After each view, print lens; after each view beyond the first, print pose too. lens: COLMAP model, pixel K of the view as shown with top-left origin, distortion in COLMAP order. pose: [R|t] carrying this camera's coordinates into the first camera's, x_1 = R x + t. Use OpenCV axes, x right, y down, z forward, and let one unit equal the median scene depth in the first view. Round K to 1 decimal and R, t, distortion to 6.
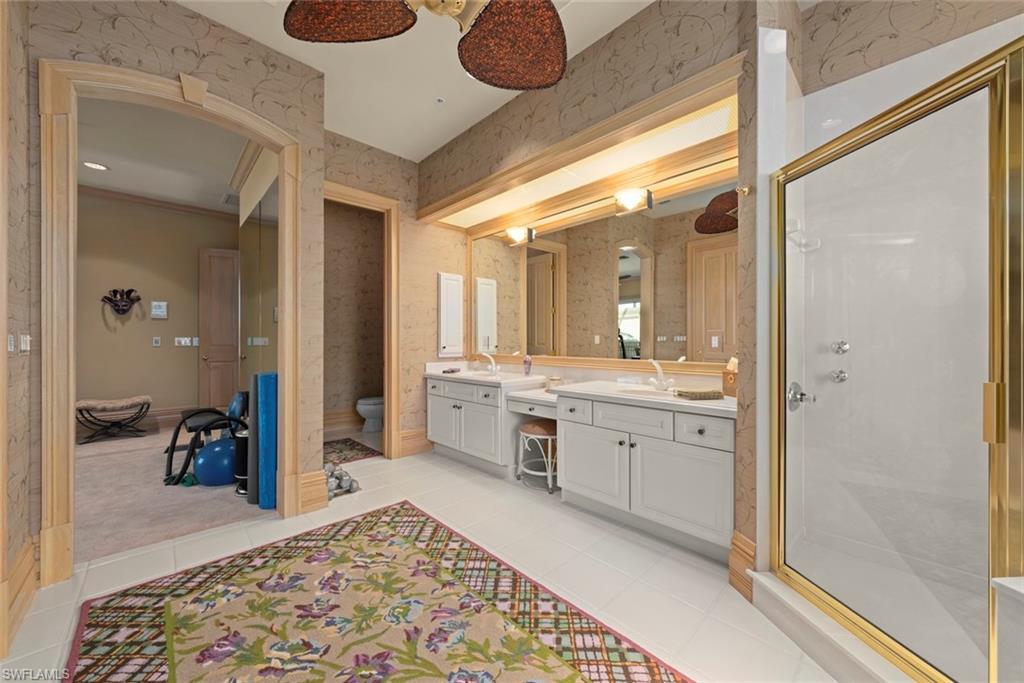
lens RADIAL K [[399.2, 0, 512.2], [0, 399.2, 343.5], [0, 0, 1]] dist [-0.003151, -0.000214]
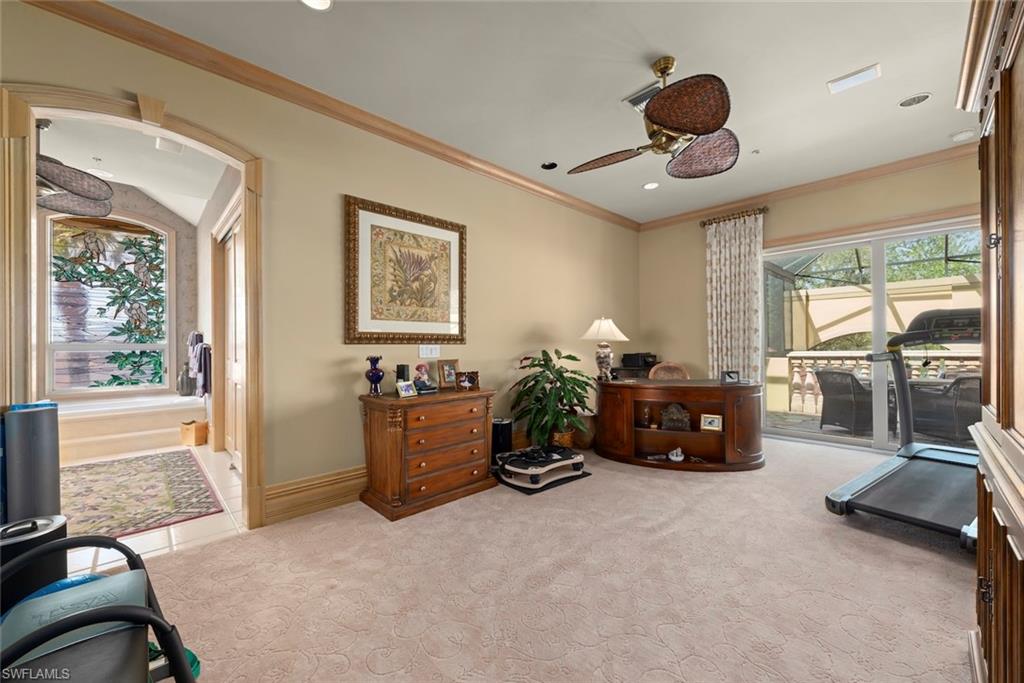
lens RADIAL K [[399.2, 0, 513.1], [0, 399.2, 344.1], [0, 0, 1]] dist [-0.003151, -0.000214]
pose [[-0.999647, 0.012688, -0.023354, -2.331780], [0.012737, 0.999917, -0.001932, -0.037925], [0.023328, -0.002229, -0.999725, 2.785925]]
